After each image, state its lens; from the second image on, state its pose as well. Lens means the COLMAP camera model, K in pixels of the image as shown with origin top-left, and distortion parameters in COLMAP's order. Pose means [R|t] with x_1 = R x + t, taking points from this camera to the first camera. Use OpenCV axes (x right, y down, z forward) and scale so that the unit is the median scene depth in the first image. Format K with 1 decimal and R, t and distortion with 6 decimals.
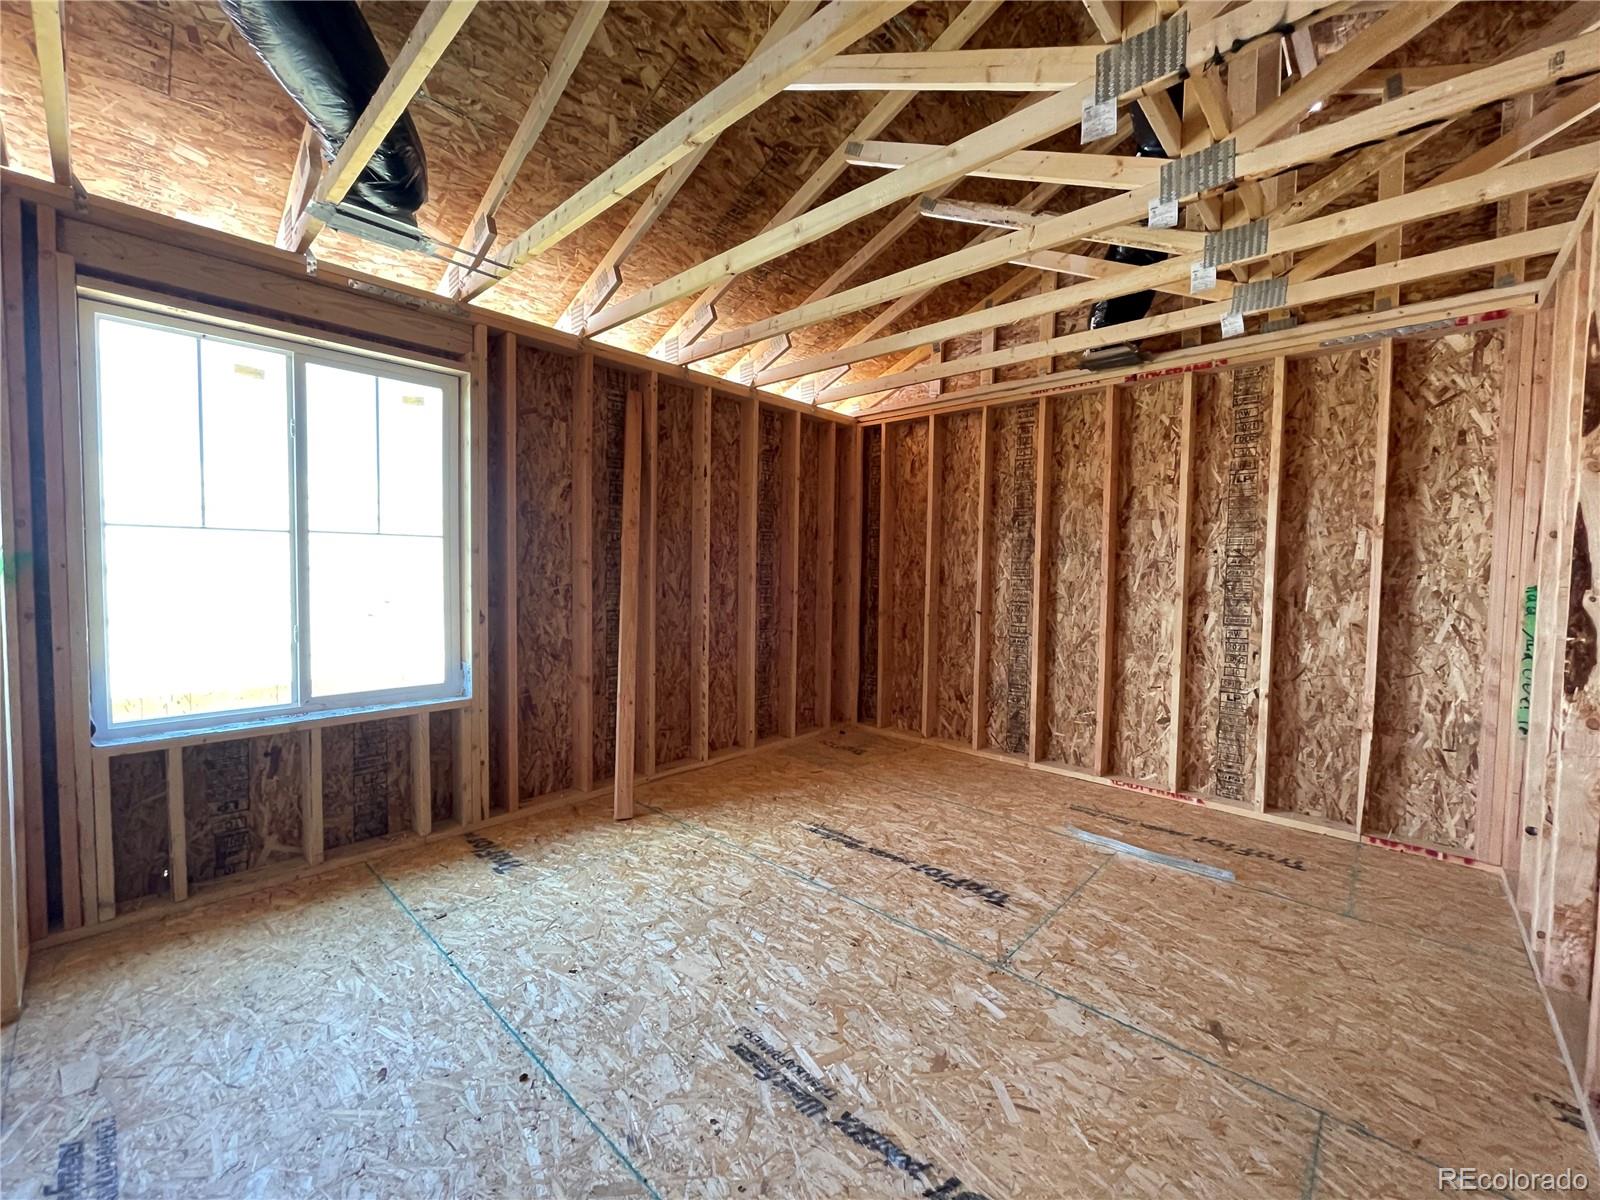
lens RADIAL K [[646.9, 0, 802.0], [0, 646.9, 598.7], [0, 0, 1]] dist [-0.001771, -0.000004]
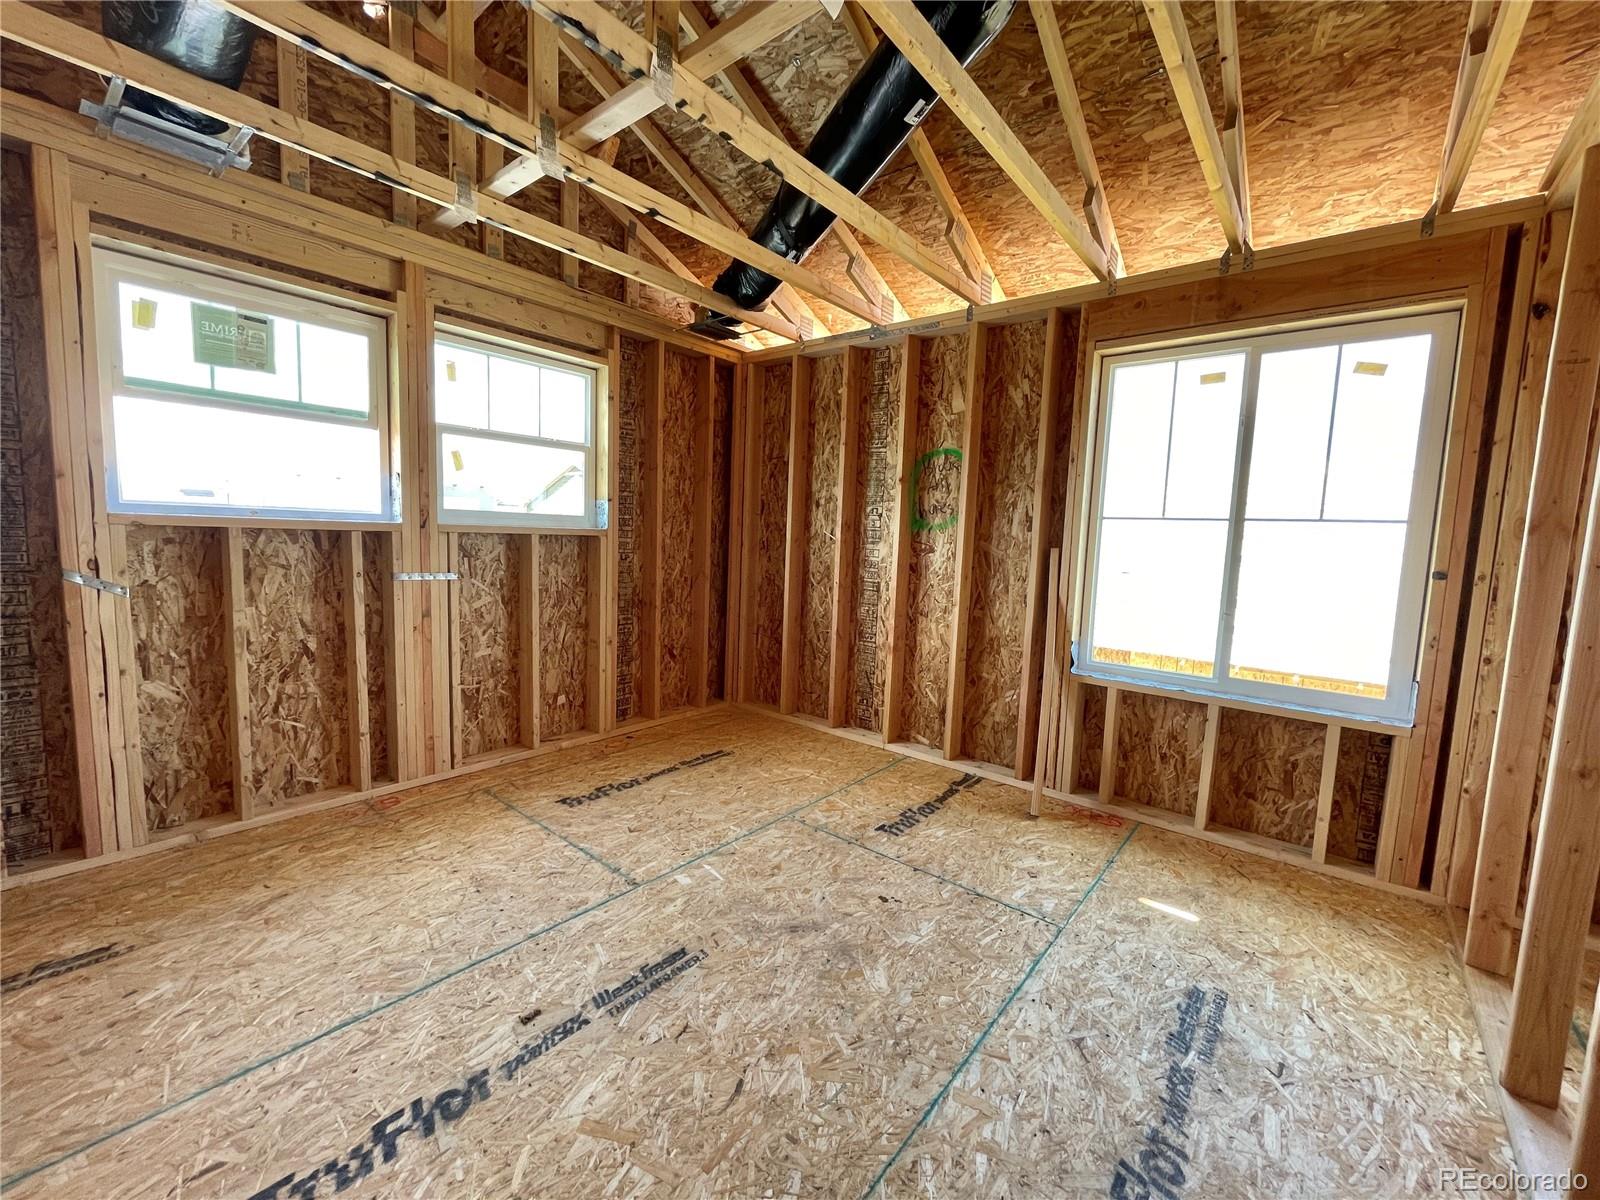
lens RADIAL K [[646.9, 0, 800.7], [0, 646.9, 599.4], [0, 0, 1]] dist [-0.001771, -0.000004]
pose [[0.053691, 0.084544, -0.994972, 0.248108], [-0.084561, 0.993215, 0.079832, 0.001057], [0.994971, 0.079850, 0.060476, 0.239613]]
